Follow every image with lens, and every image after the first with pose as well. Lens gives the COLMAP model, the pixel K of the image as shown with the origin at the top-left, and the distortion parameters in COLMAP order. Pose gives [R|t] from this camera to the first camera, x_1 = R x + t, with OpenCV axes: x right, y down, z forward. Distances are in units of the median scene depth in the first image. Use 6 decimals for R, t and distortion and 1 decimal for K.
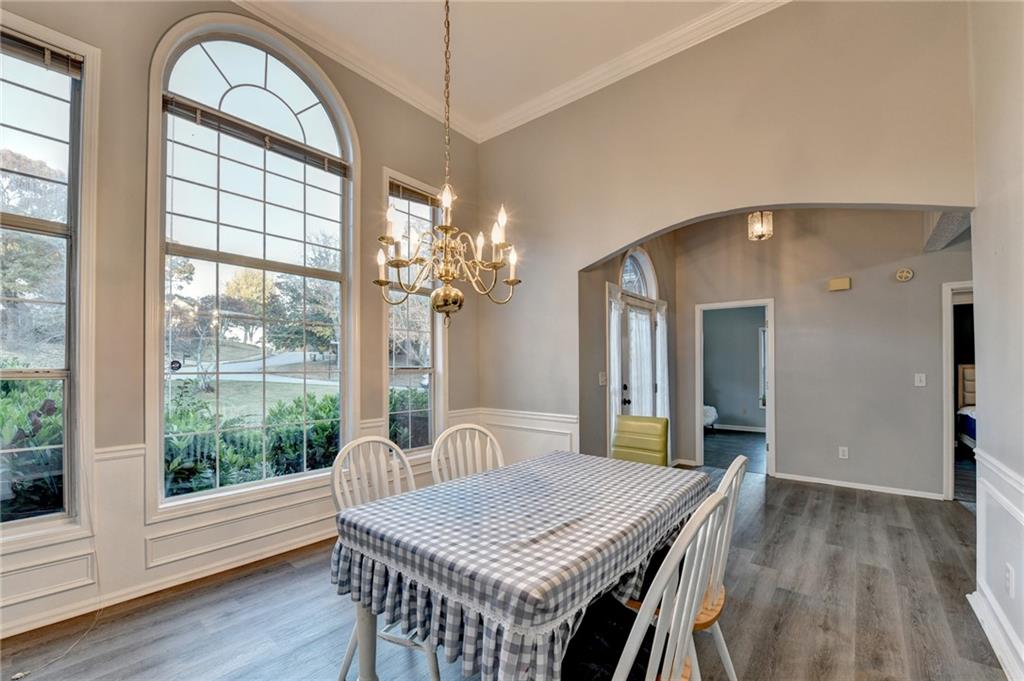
lens RADIAL K [[418.3, 0, 491.3], [0, 418.3, 366.3], [0, 0, 1]] dist [-0.019189, -0.001099]
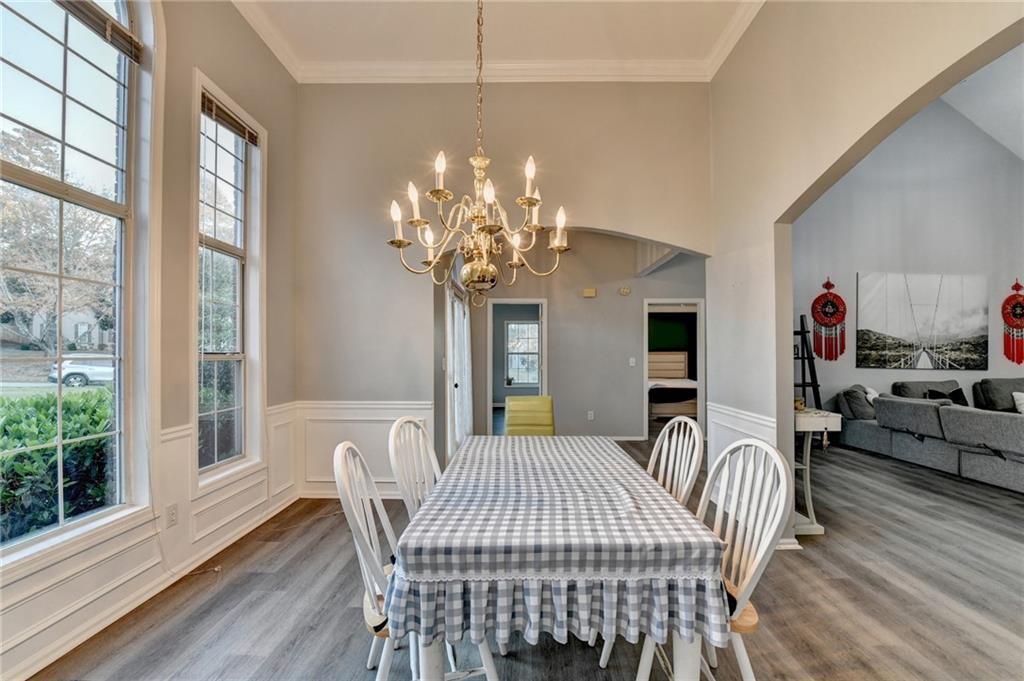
lens RADIAL K [[418.3, 0, 511.2], [0, 418.3, 349.6], [0, 0, 1]] dist [-0.019189, -0.001099]
pose [[0.769801, 0.008003, 0.638233, -0.305839], [-0.003269, 0.999958, -0.008595, 0.003376], [-0.638275, 0.004530, 0.769795, 0.128676]]
